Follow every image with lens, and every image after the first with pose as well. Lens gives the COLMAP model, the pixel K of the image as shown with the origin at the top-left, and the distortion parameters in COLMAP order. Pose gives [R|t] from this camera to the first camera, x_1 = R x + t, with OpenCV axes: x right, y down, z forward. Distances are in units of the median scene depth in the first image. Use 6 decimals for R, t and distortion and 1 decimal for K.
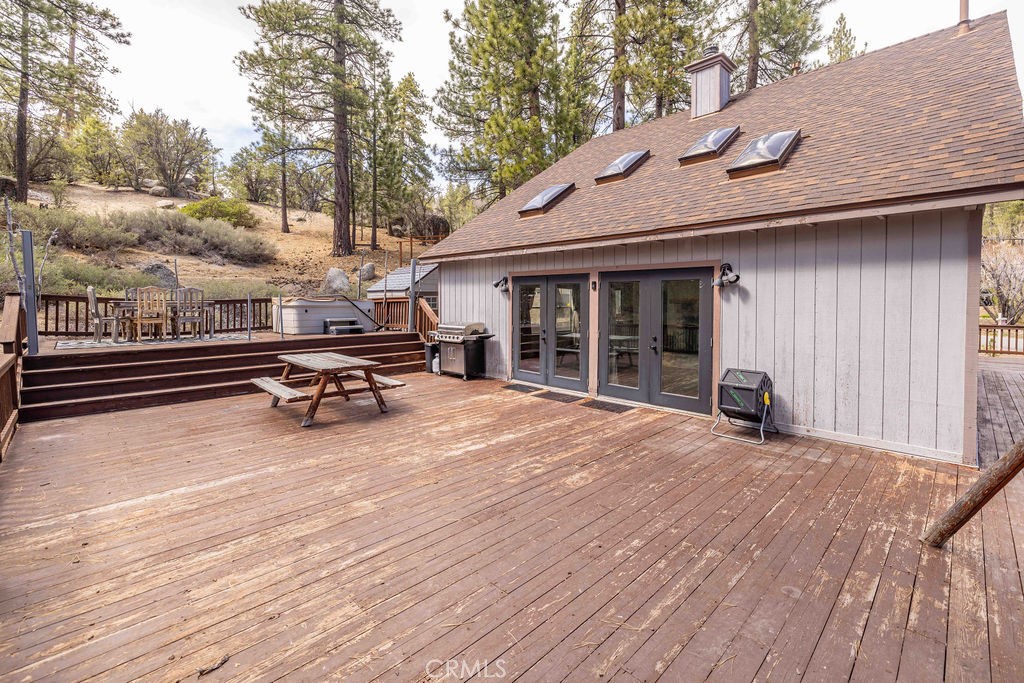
lens RADIAL K [[445.8, 0, 523.1], [0, 445.8, 315.5], [0, 0, 1]] dist [0.001289, -0.000173]
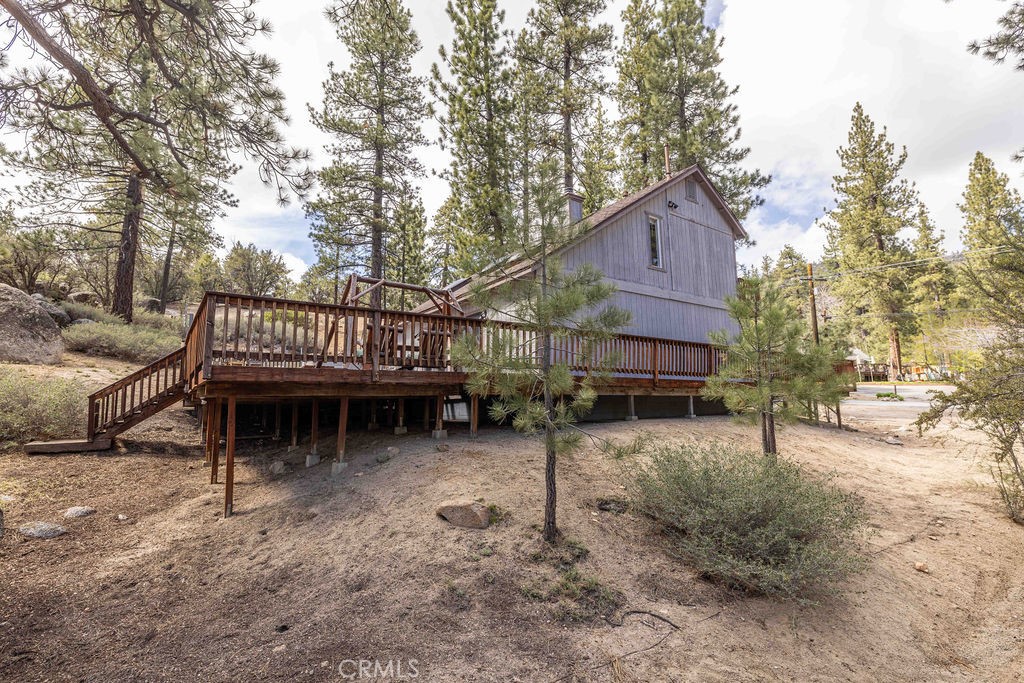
lens RADIAL K [[492.3, 0, 512.0], [0, 492.3, 341.5], [0, 0, 1]] dist [-0.006453, 0.000089]
pose [[0.984096, -0.040186, -0.173033, 0.434024], [0.009668, 0.984749, -0.173715, 0.193277], [0.177375, 0.169279, 0.969476, -0.532133]]
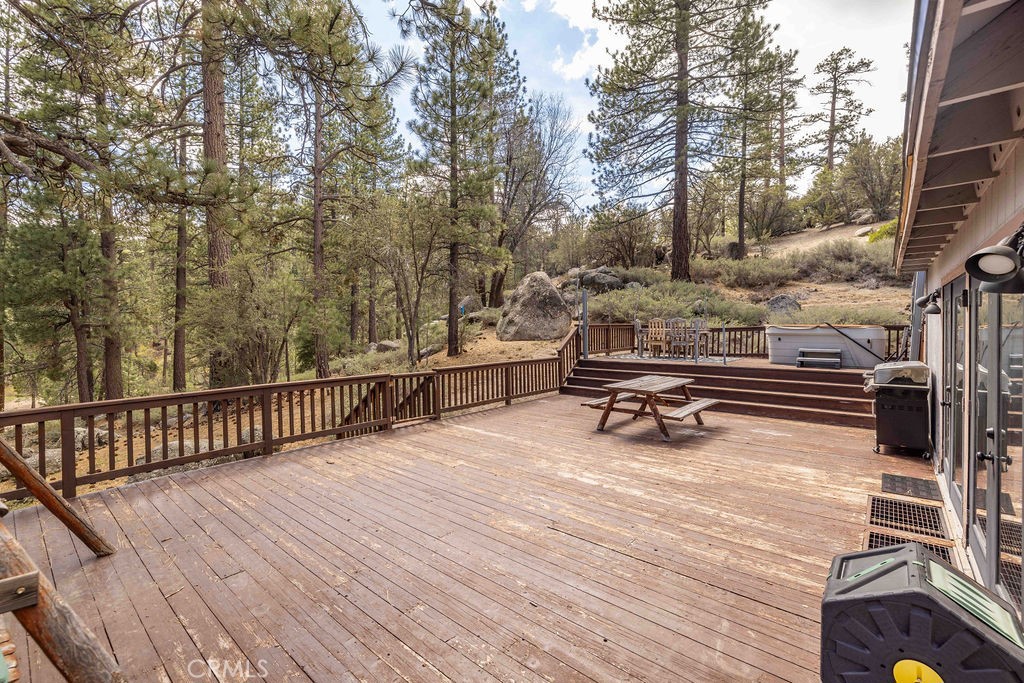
lens RADIAL K [[441.3, 0, 510.3], [0, 441.3, 333.4], [0, 0, 1]] dist [0.000755, -0.000079]
pose [[0.074703, 0.013684, -0.997112, 0.343514], [-0.028627, 0.999523, 0.011572, -0.014127], [0.996795, 0.027680, 0.075059, 0.304835]]
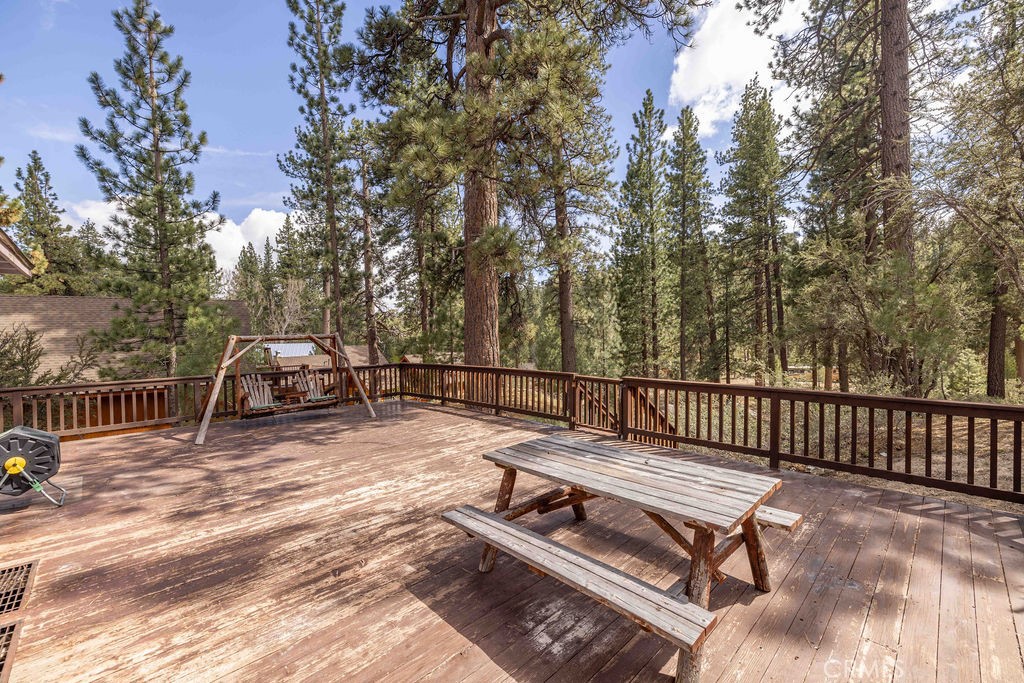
lens RADIAL K [[429.8, 0, 512.0], [0, 429.8, 341.5], [0, 0, 1]] dist [0.002726, 0.000209]
pose [[-0.999719, 0.014386, 0.018830, -0.186966], [0.015383, 0.998427, 0.053910, -0.029009], [-0.018025, 0.054184, -0.998368, 0.775992]]
